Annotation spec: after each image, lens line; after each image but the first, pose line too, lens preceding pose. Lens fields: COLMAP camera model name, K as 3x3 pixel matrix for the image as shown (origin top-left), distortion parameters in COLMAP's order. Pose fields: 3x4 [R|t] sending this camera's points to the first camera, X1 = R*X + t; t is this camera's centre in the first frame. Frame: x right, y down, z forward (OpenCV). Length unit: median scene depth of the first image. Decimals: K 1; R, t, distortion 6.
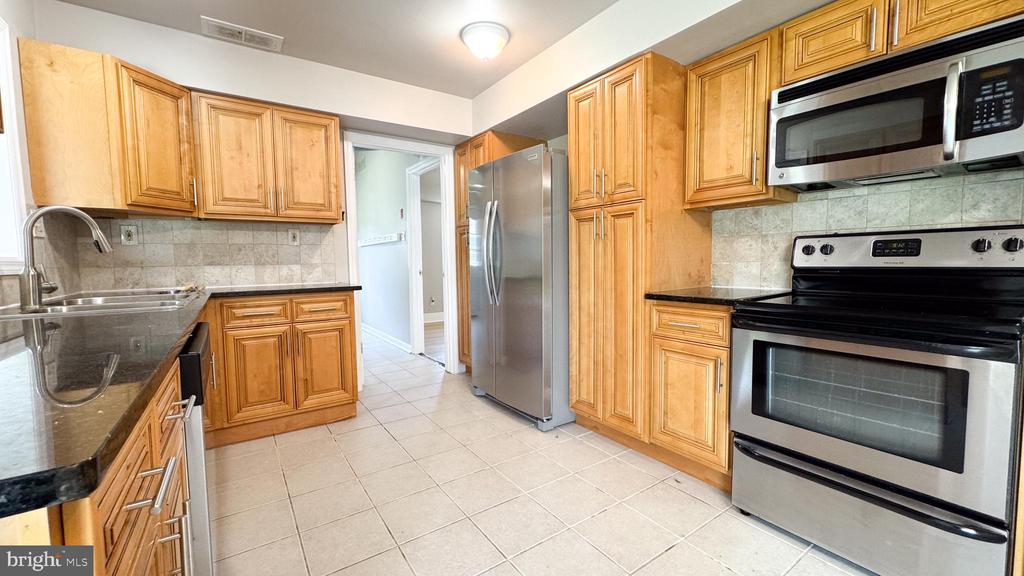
lens RADIAL K [[409.0, 0, 512.0], [0, 409.0, 288.0], [0, 0, 1]] dist [-0.004138, -0.000198]
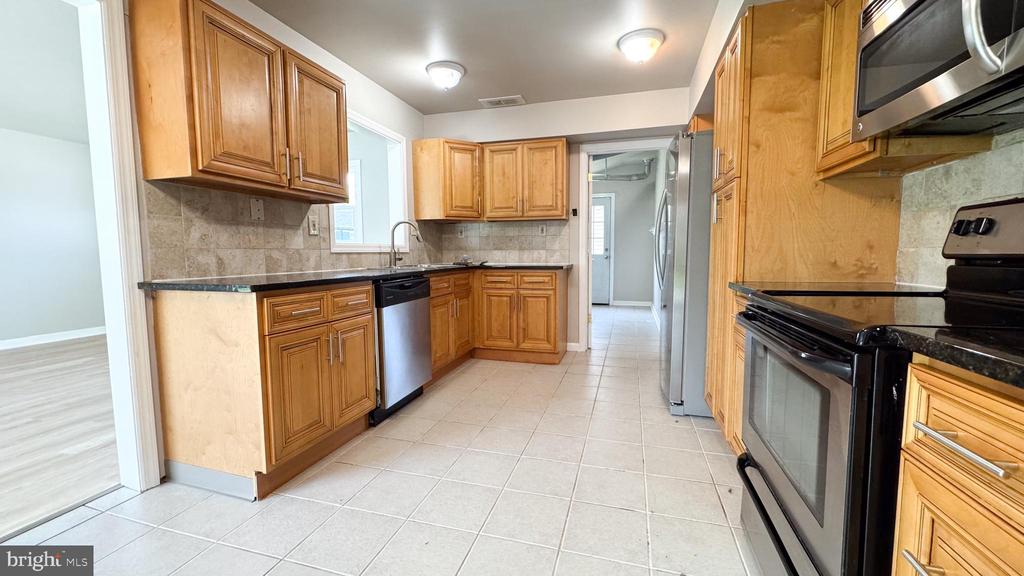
lens RADIAL K [[409.0, 0, 512.0], [0, 409.0, 288.0], [0, 0, 1]] dist [-0.004138, -0.000198]
pose [[0.634729, 0.076045, -0.768984, 0.594969], [-0.055783, 0.997059, 0.052555, 0.005568], [0.770719, 0.009539, 0.637104, 0.038466]]
